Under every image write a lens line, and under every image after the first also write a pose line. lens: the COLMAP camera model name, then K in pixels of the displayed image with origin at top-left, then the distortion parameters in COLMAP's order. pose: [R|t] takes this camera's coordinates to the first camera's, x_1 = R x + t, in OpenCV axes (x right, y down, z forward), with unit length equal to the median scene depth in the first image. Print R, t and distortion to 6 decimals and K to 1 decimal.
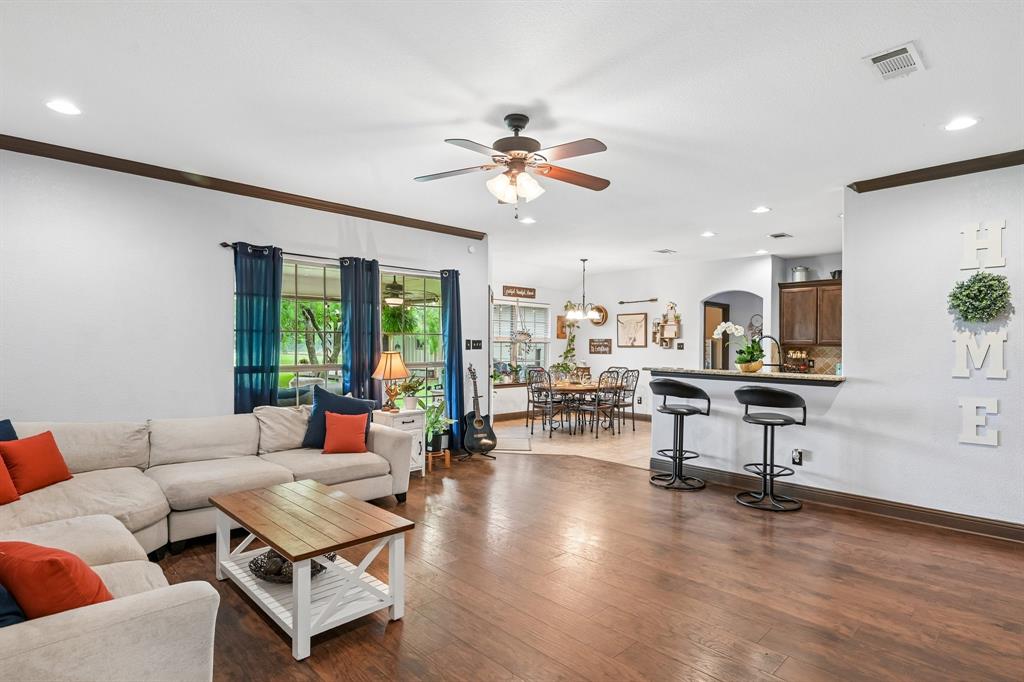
lens RADIAL K [[534.1, 0, 522.9], [0, 534.1, 341.9], [0, 0, 1]] dist [-0.003447, -0.000485]
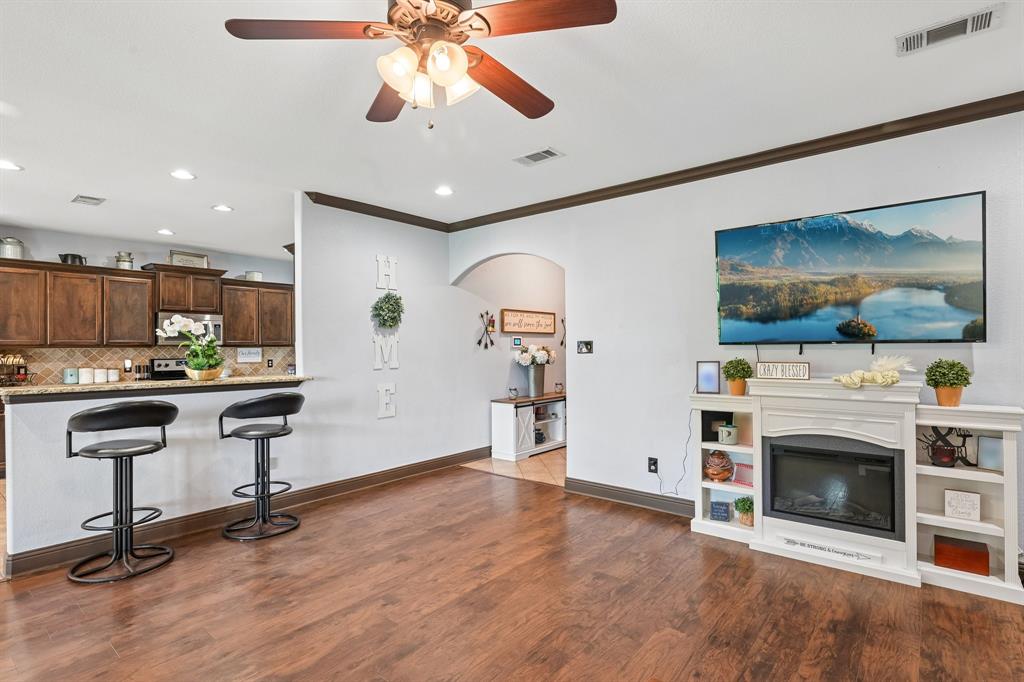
lens RADIAL K [[497.1, 0, 516.3], [0, 497.1, 344.6], [0, 0, 1]] dist [0.004468, -0.001010]
pose [[-0.096330, -0.002033, 0.995347, -0.220677], [-0.002172, 0.999996, 0.001832, 0.000891], [-0.995347, -0.001985, -0.096334, 0.382372]]
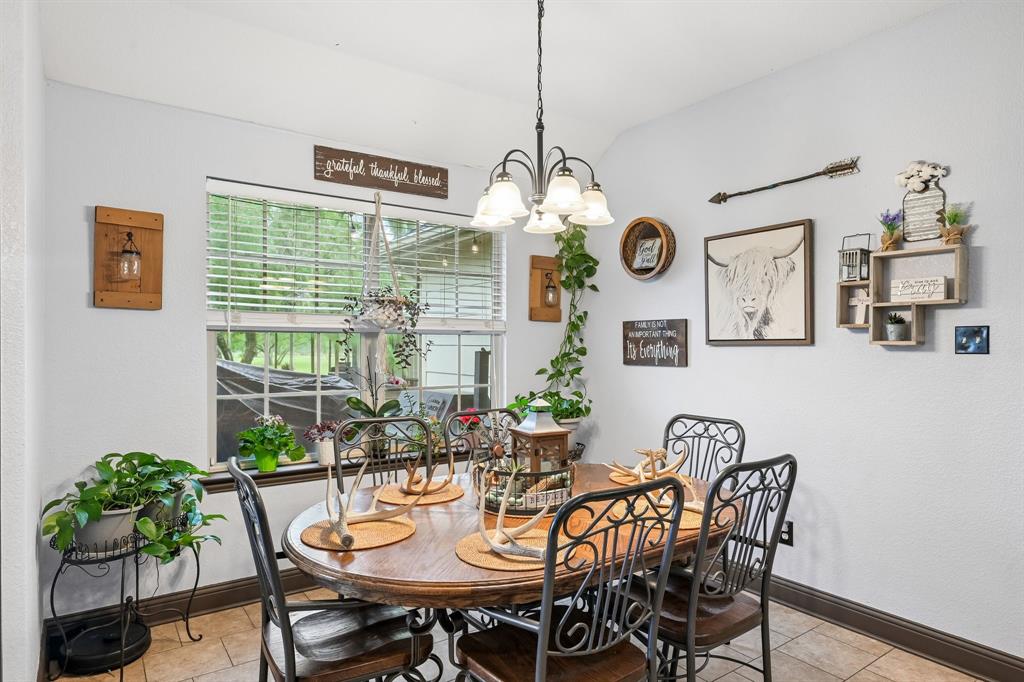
lens RADIAL K [[604.7, 0, 519.0], [0, 604.7, 342.7], [0, 0, 1]] dist [-0.004942, 0.003375]
pose [[0.985718, -0.004998, -0.168330, 0.155935], [0.005645, 0.999978, 0.003365, 0.008329], [0.168309, -0.004268, 0.985725, 0.771068]]
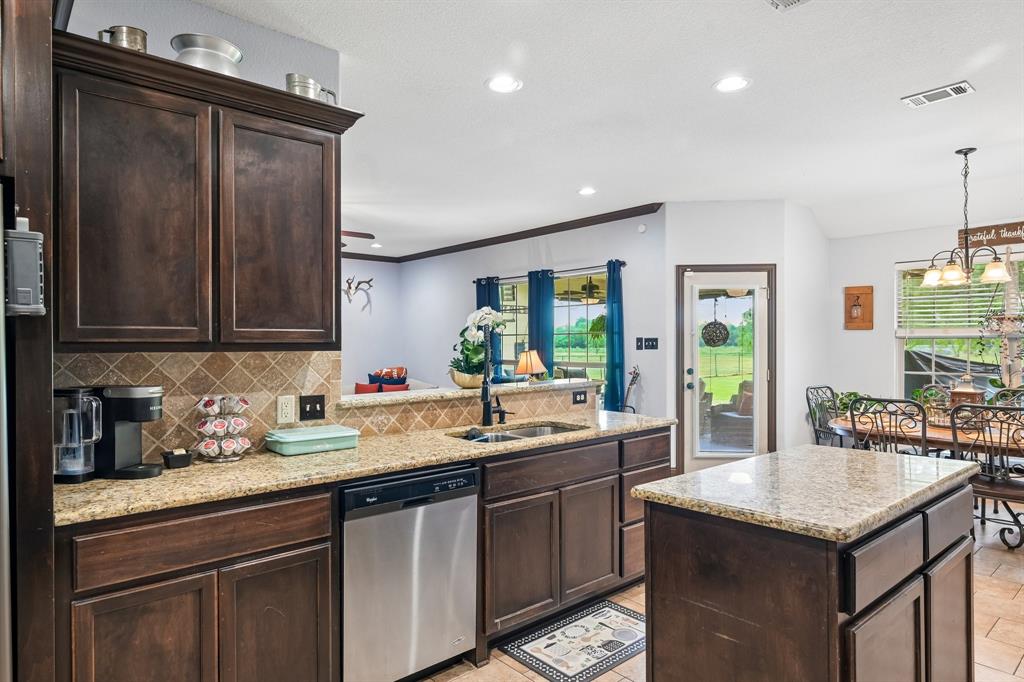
lens RADIAL K [[604.7, 0, 510.1], [0, 604.7, 344.0], [0, 0, 1]] dist [-0.004942, 0.003375]
pose [[-0.079949, -0.003288, -0.996793, 0.674579], [0.009949, 0.999942, -0.004096, 0.005976], [0.996749, -0.010245, -0.079912, 0.688579]]
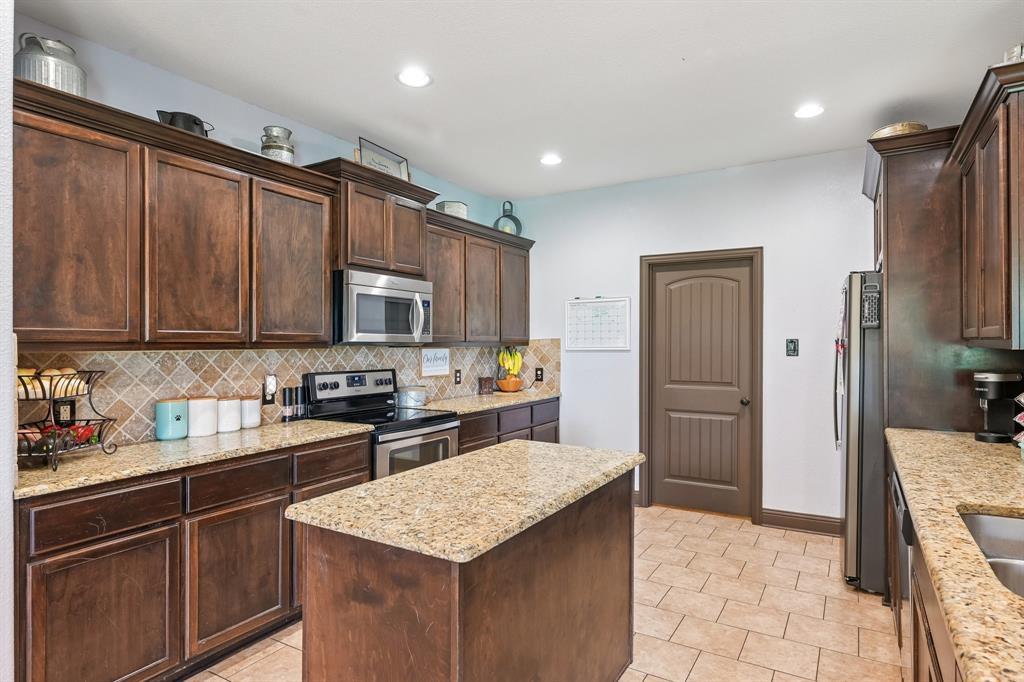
lens RADIAL K [[563.7, 0, 519.3], [0, 563.7, 343.4], [0, 0, 1]] dist [0.002387, 0.001614]
pose [[-0.244480, -0.000430, 0.969654, 0.200872], [-0.000015, 1.000000, 0.000440, 0.004713], [-0.969654, 0.000093, -0.244480, 0.850254]]
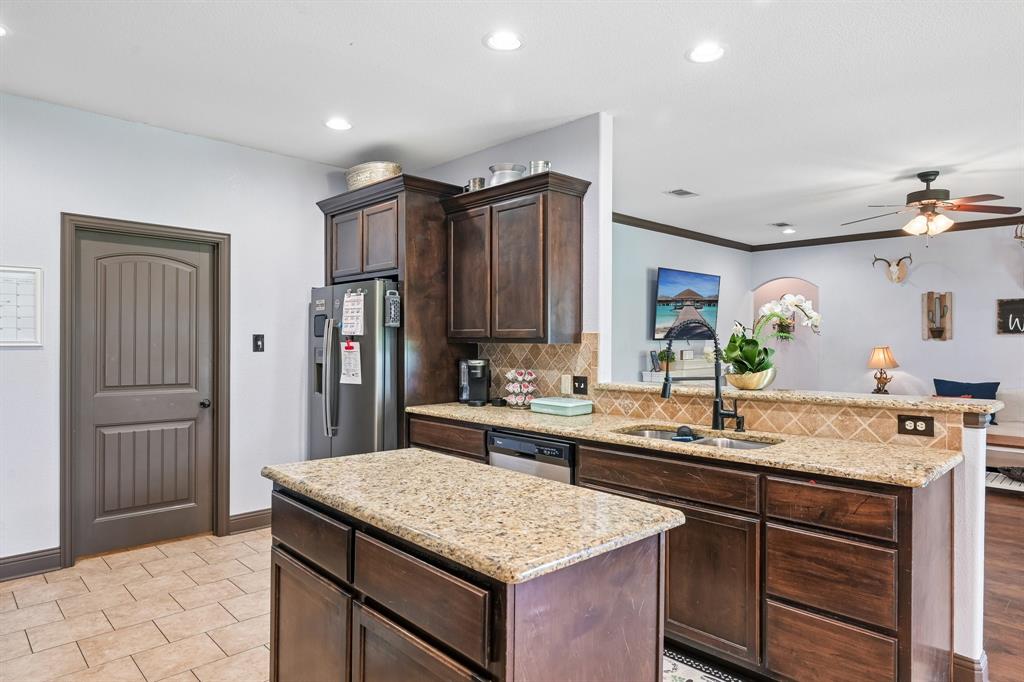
lens RADIAL K [[604.7, 0, 514.1], [0, 604.7, 341.1], [0, 0, 1]] dist [-0.004942, 0.003375]
pose [[-0.999610, -0.007676, 0.026854, 0.389080], [-0.007766, 0.999964, -0.003272, 0.006988], [-0.026828, -0.003479, -0.999634, 1.011275]]
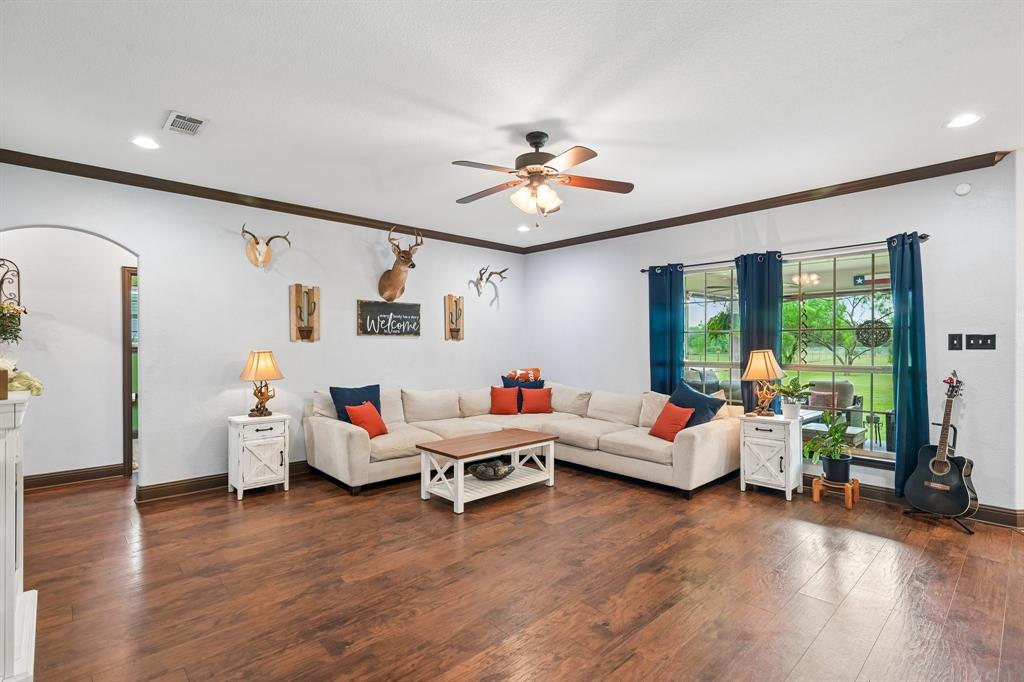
lens RADIAL K [[497.1, 0, 508.7], [0, 497.1, 345.6], [0, 0, 1]] dist [0.004468, -0.001010]
pose [[-0.046581, -0.002350, -0.998912, 0.403382], [0.005934, 0.999979, -0.002629, 0.006161], [0.998897, -0.006050, -0.046566, 0.393327]]
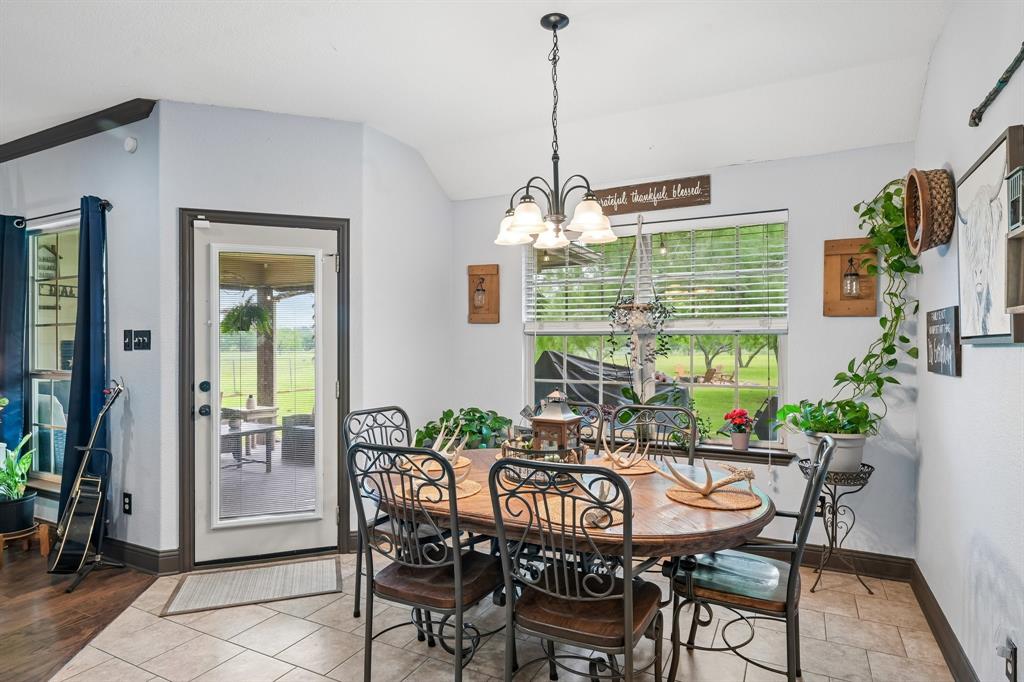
lens RADIAL K [[563.7, 0, 517.3], [0, 563.7, 343.1], [0, 0, 1]] dist [0.002387, 0.001614]
pose [[0.304835, -0.007706, -0.952374, 0.396737], [0.009254, 0.999944, -0.005129, 0.010873], [0.952360, -0.007249, 0.304889, 0.932380]]
